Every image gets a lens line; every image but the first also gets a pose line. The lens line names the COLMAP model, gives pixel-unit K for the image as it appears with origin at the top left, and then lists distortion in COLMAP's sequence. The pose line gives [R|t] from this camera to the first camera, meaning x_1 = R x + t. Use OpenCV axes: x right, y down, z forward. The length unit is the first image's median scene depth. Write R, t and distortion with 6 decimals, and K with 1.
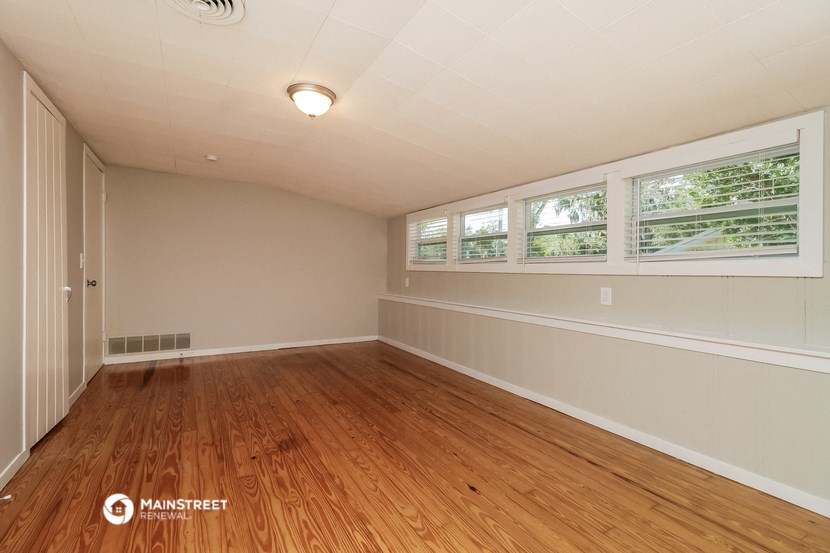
lens RADIAL K [[387.4, 0, 414.7], [0, 387.4, 273.0], [0, 0, 1]] dist [-0.000003, 0.000037]
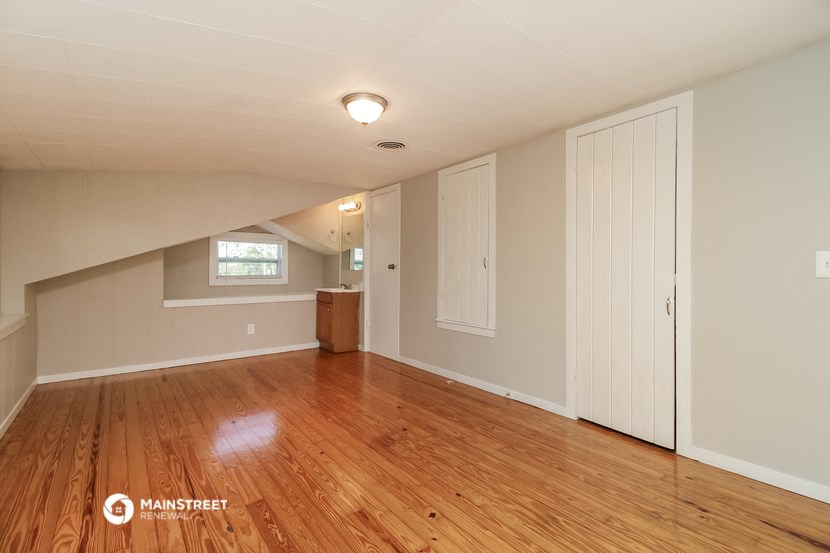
lens RADIAL K [[387.4, 0, 415.6], [0, 387.4, 273.5], [0, 0, 1]] dist [-0.000003, 0.000037]
pose [[-0.992022, -0.016274, -0.125012, -0.258152], [-0.018223, 0.999729, 0.014463, -0.023494], [0.124742, 0.016626, -0.992050, 1.943790]]
